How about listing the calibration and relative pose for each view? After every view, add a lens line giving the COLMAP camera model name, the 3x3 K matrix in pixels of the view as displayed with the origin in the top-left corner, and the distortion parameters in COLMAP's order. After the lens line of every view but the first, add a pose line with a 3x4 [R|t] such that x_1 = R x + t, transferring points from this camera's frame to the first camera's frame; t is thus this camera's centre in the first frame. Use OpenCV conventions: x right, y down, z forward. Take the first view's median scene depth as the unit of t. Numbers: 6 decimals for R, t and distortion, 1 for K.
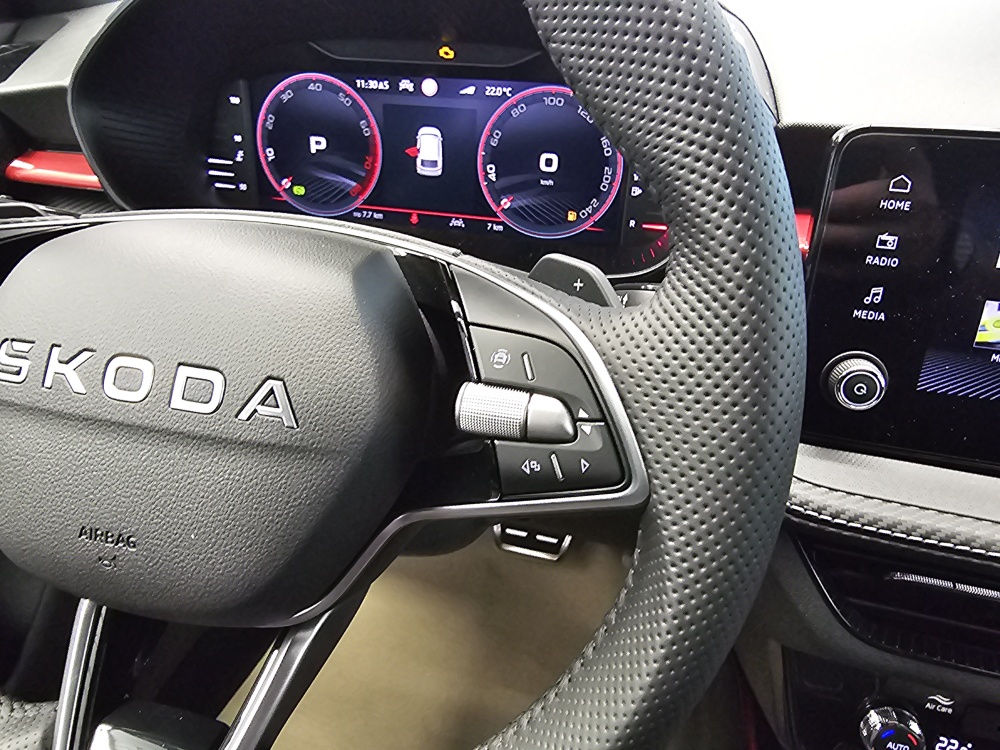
lens RADIAL K [[692.3, 0, 495.7], [0, 692.3, 368.6], [0, 0, 1]] dist [0.001933, 0.001290]
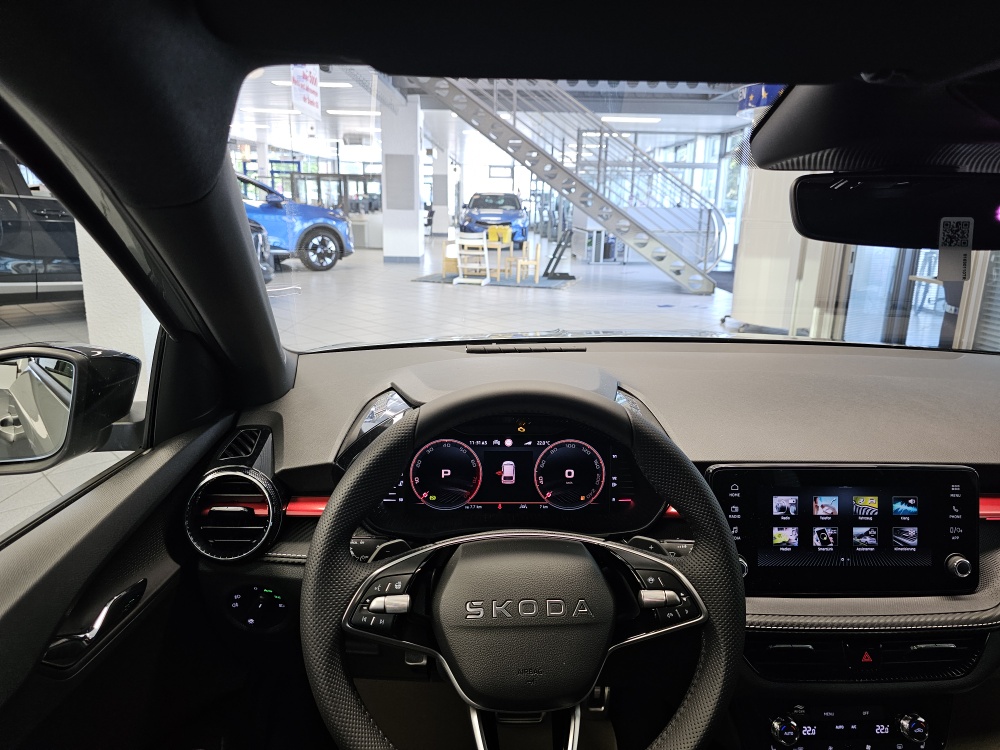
lens RADIAL K [[675.7, 0, 503.7], [0, 675.7, 367.5], [0, 0, 1]] dist [0.076524, -0.077883]
pose [[0.951689, -0.063756, 0.300372, -0.707996], [0.145552, 0.954995, -0.258457, -0.109367], [-0.270375, 0.289690, 0.918138, -0.903004]]
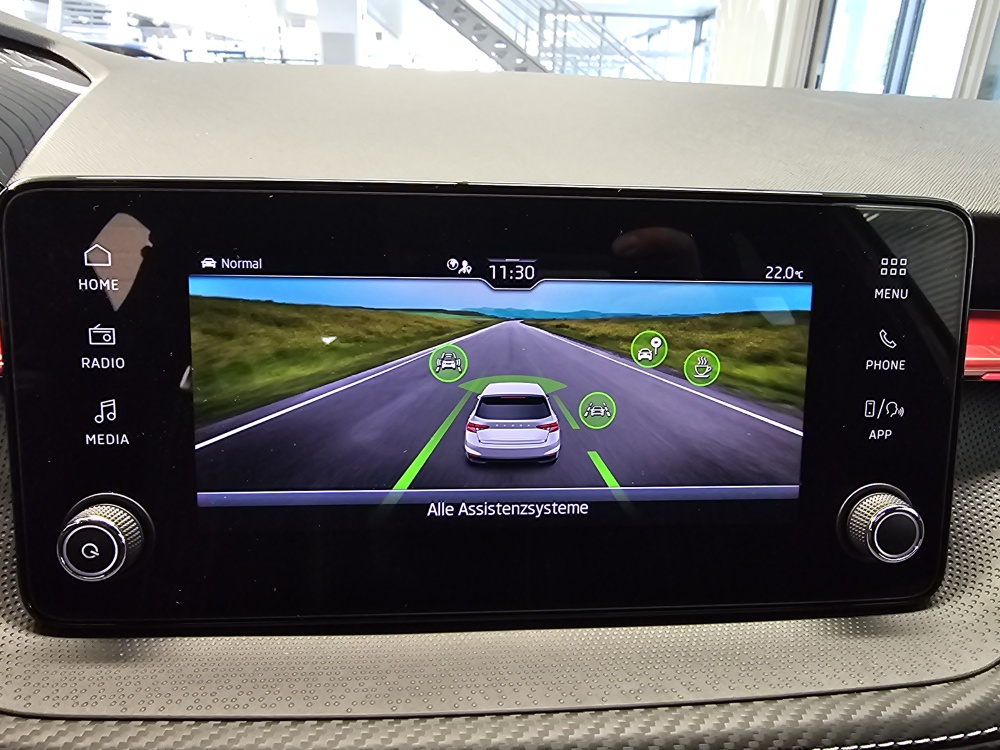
lens RADIAL K [[688.6, 0, 494.8], [0, 688.6, 369.2], [0, 0, 1]] dist [0.002428, -0.003634]
pose [[0.944405, -0.100918, 0.312914, 0.512255], [0.148791, 0.979878, -0.133045, 0.003086], [-0.293191, 0.172207, 0.940417, 0.159892]]
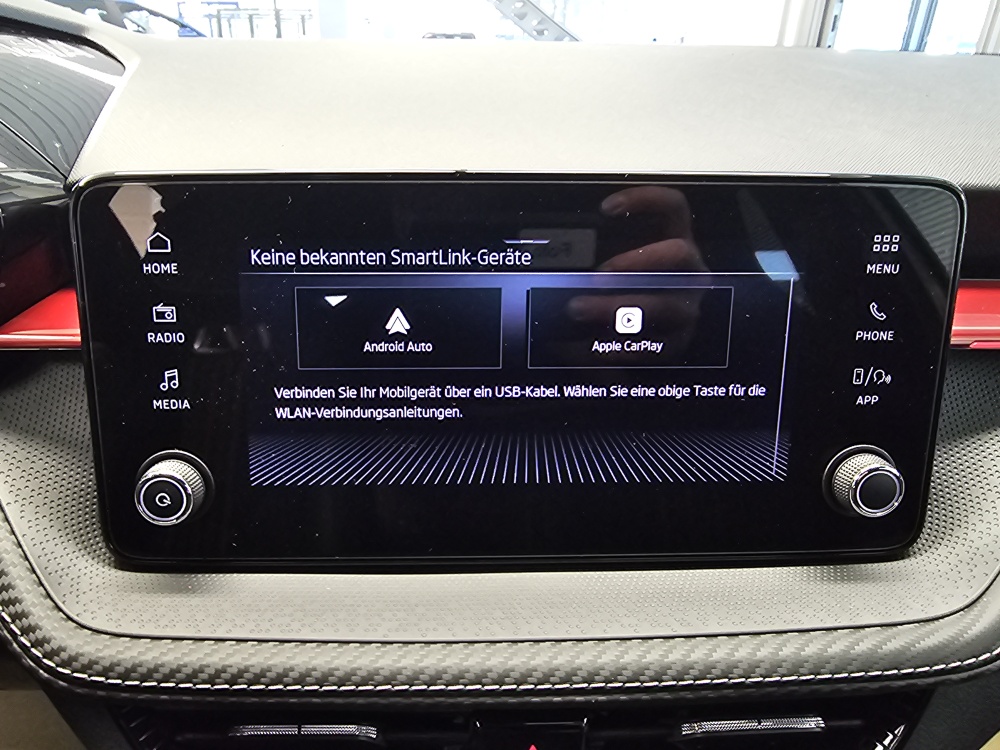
lens RADIAL K [[688.0, 0, 457.9], [0, 688.0, 379.6], [0, 0, 1]] dist [0.003723, -0.004960]
pose [[0.958699, -0.125041, 0.255462, 0.482095], [0.145874, 0.987216, -0.064223, -0.004199], [-0.244166, 0.098836, 0.964684, 0.107239]]
